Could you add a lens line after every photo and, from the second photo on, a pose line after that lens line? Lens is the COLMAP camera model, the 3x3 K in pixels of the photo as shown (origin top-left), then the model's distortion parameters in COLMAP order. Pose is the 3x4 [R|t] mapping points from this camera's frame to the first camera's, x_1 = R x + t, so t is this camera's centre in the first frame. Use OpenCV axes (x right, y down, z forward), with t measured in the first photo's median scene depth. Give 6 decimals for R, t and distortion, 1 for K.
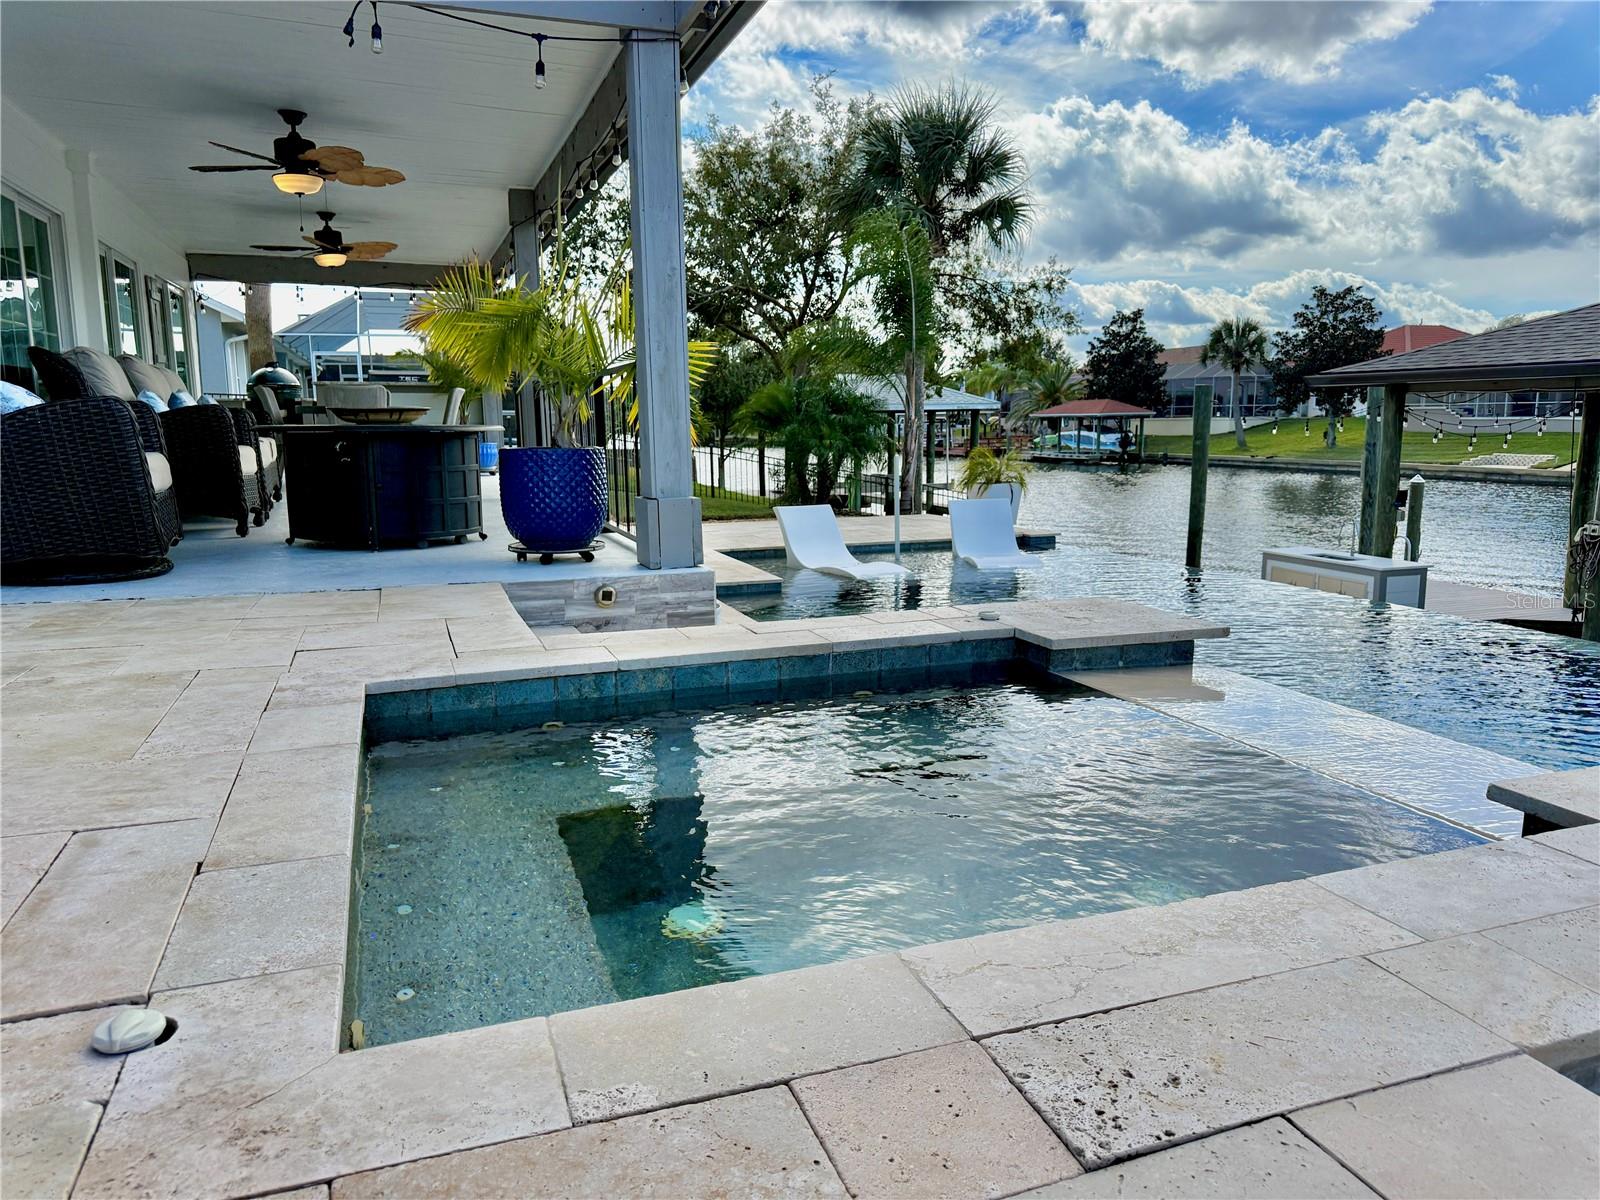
lens RADIAL K [[1126.7, 0, 791.6], [0, 1126.7, 602.2], [0, 0, 1]] dist [0.042830, -0.036865]
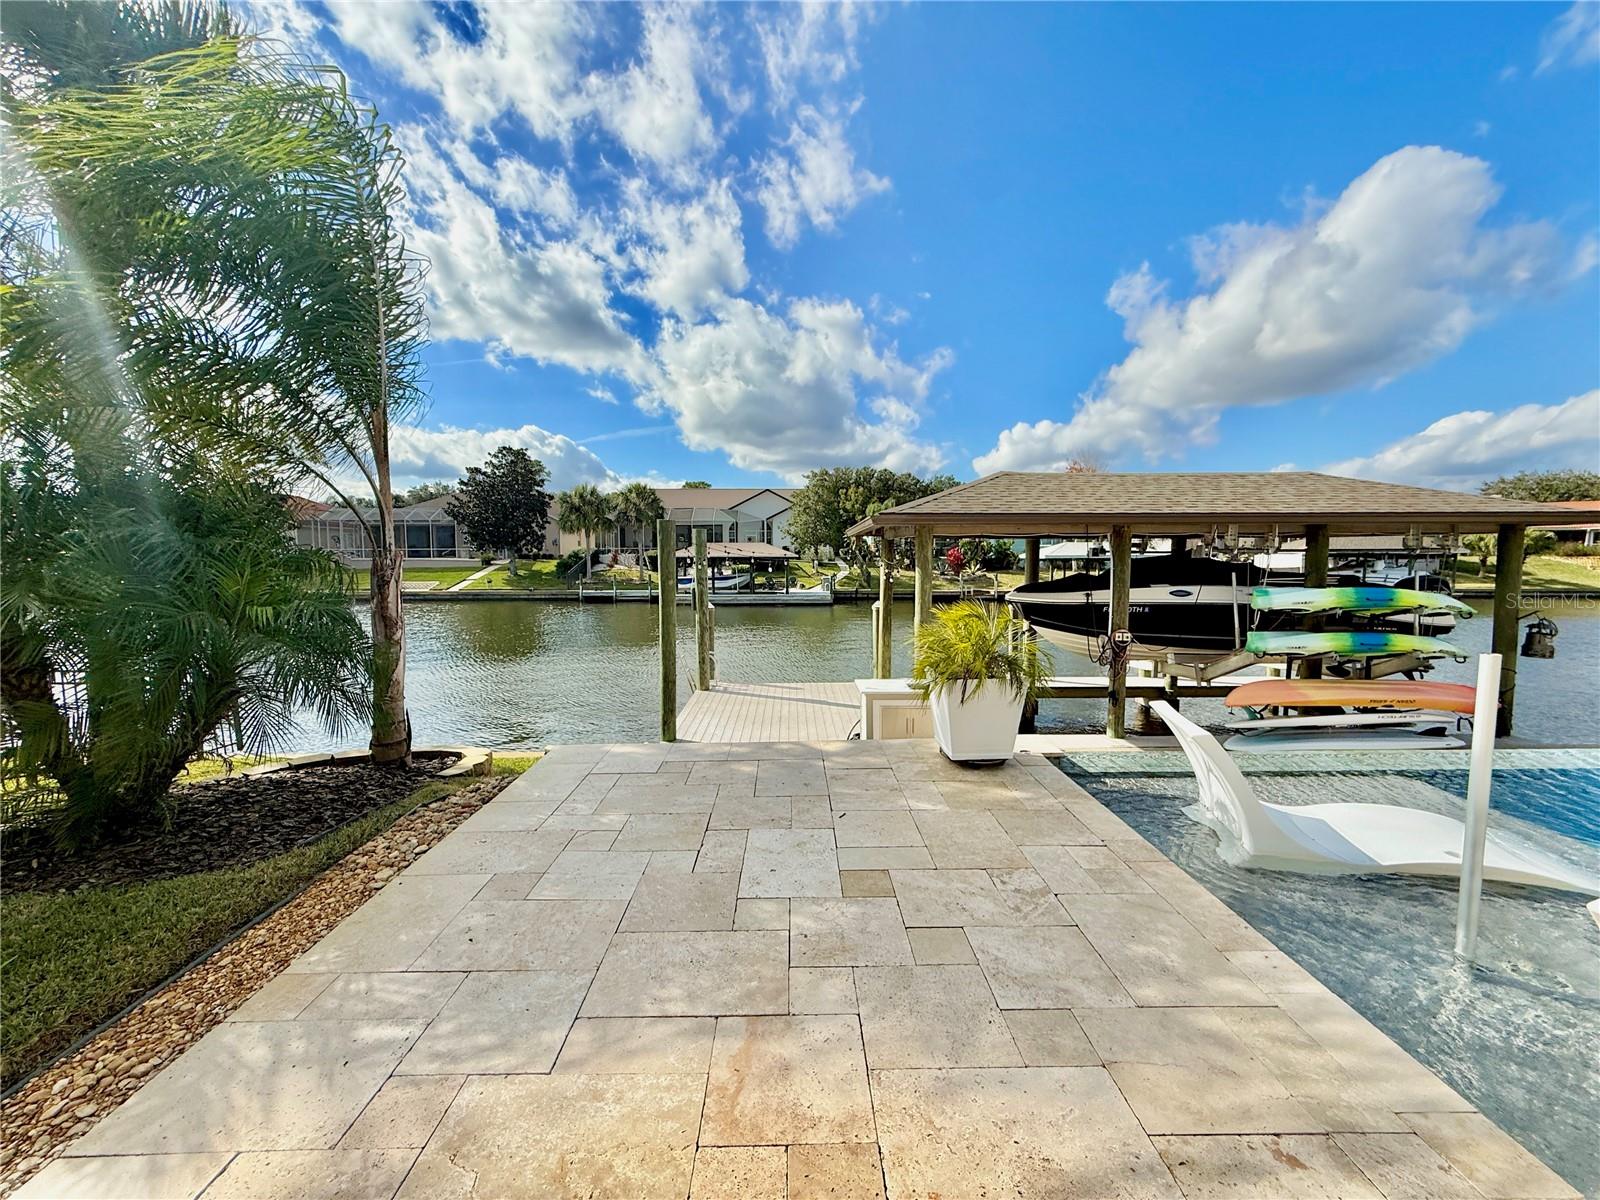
lens RADIAL K [[638.7, 0, 794.5], [0, 638.7, 586.3], [0, 0, 1]] dist [0.001859, -0.000788]
pose [[0.312121, -0.036901, 0.949325, -0.021183], [0.151663, 0.988366, -0.011445, -0.029442], [-0.937859, 0.147550, 0.314086, 0.200362]]
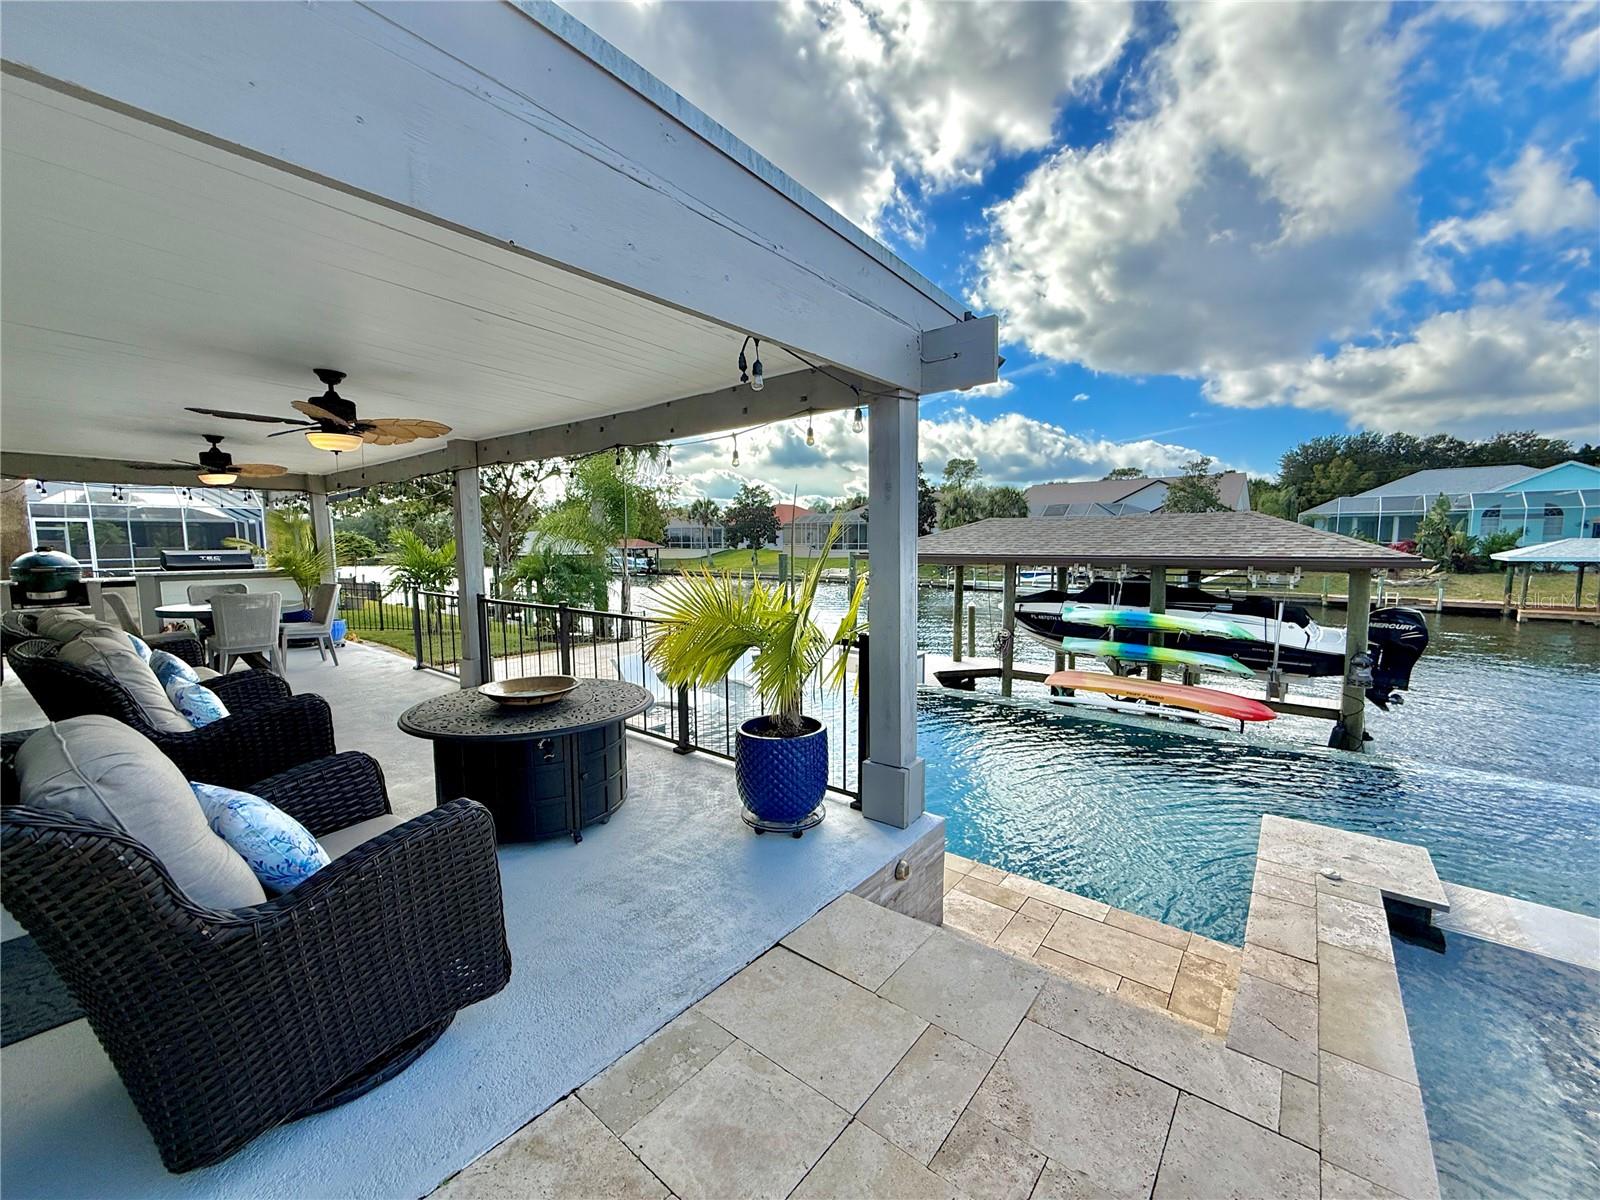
lens RADIAL K [[638.7, 0, 802.0], [0, 638.7, 610.7], [0, 0, 1]] dist [0.001859, -0.000788]
pose [[0.851873, -0.051219, 0.521238, -0.033875], [0.080971, 0.996121, -0.034450, -0.014822], [-0.517452, 0.071552, 0.852716, 0.028428]]
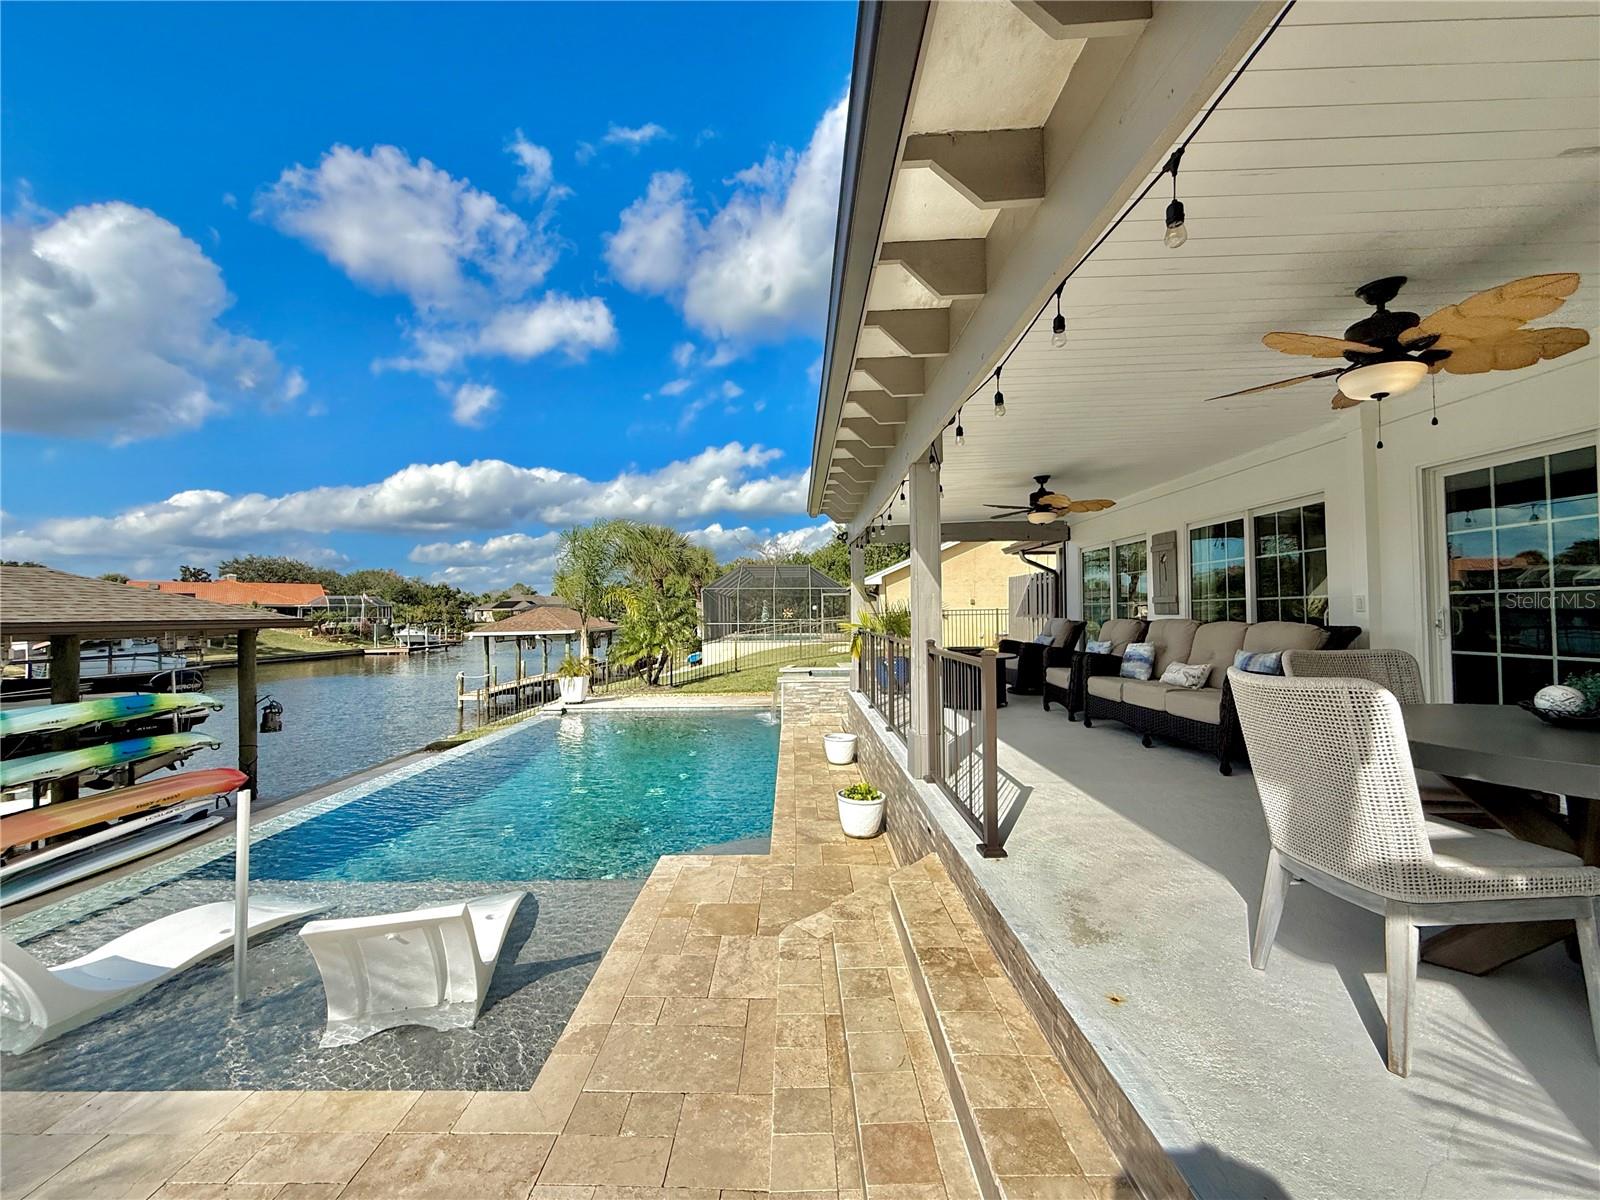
lens RADIAL K [[638.7, 0, 801.8], [0, 638.7, 598.1], [0, 0, 1]] dist [0.001859, -0.000788]
pose [[-0.944777, 0.028813, 0.326444, -0.038131], [0.073121, 0.989549, 0.124281, -0.039561], [-0.319451, 0.141287, -0.937011, 0.209133]]
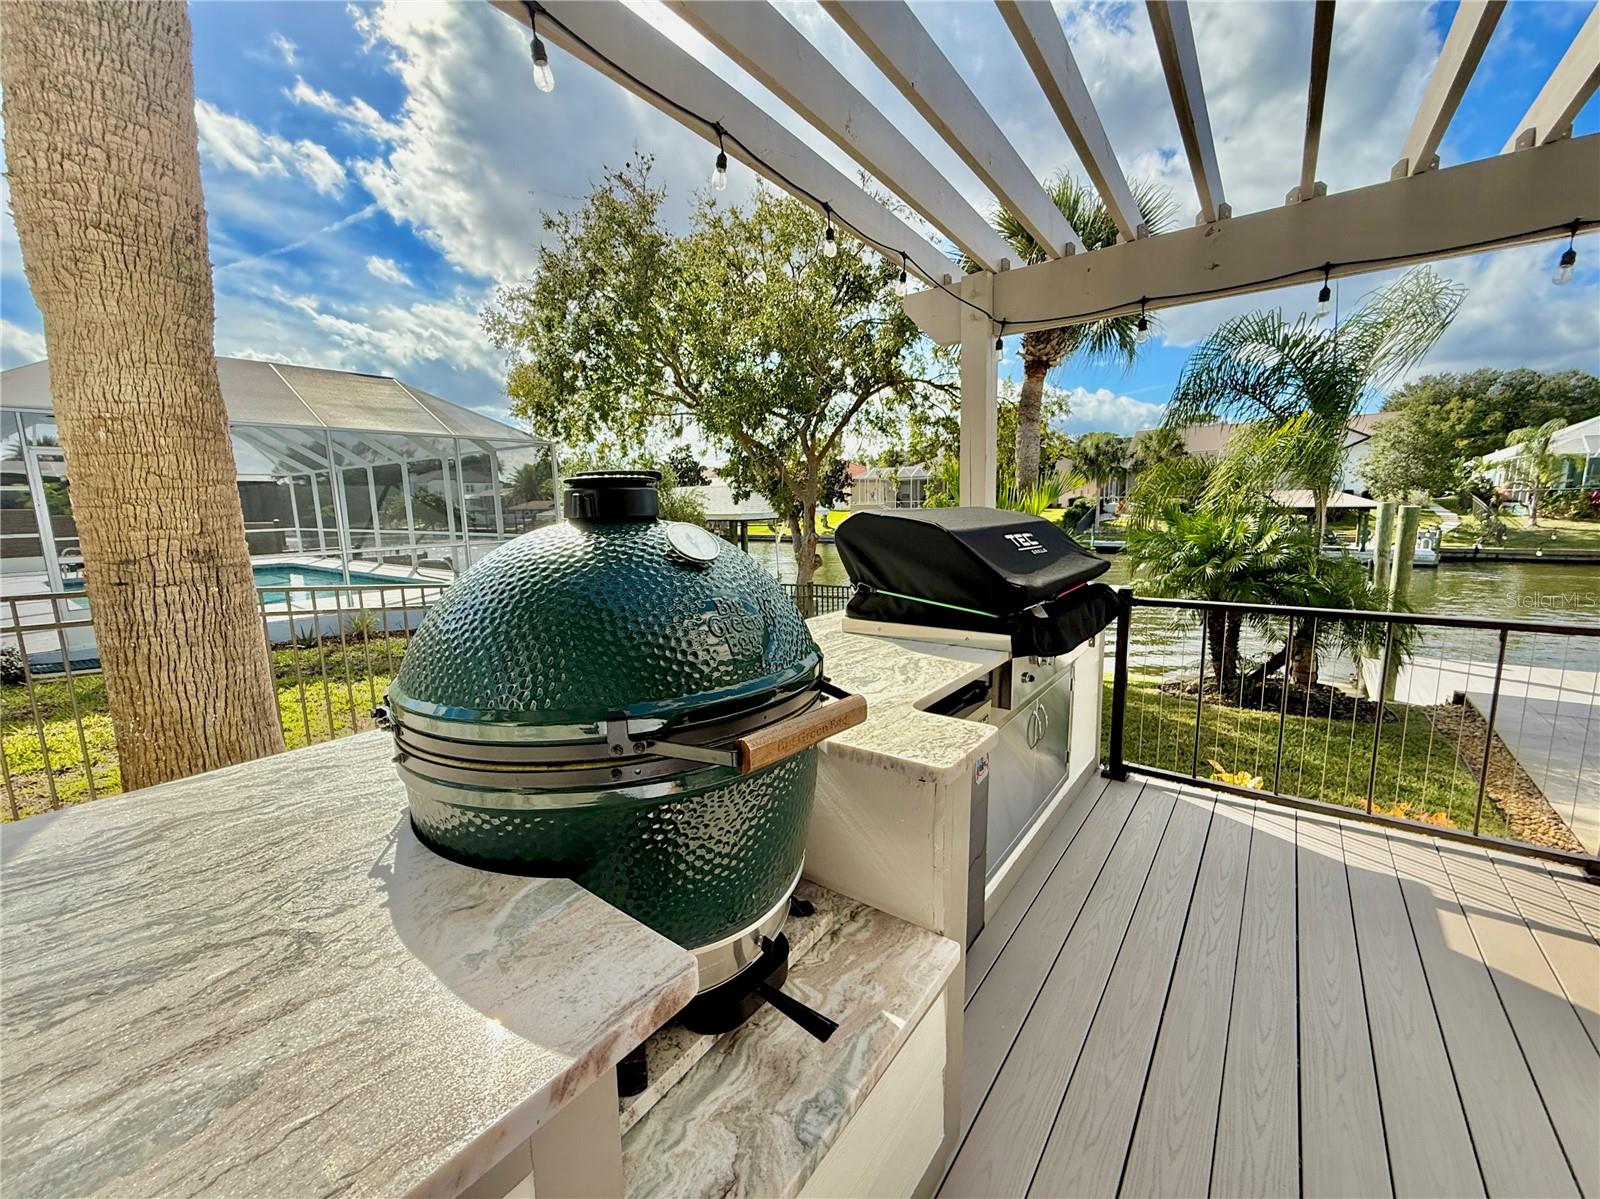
lens RADIAL K [[638.7, 0, 788.9], [0, 638.7, 599.9], [0, 0, 1]] dist [0.001859, -0.000788]
pose [[0.835136, -0.091044, 0.542457, -0.112841], [0.100523, 0.994860, 0.012214, -0.044499], [-0.540781, 0.044329, 0.839995, 0.220585]]
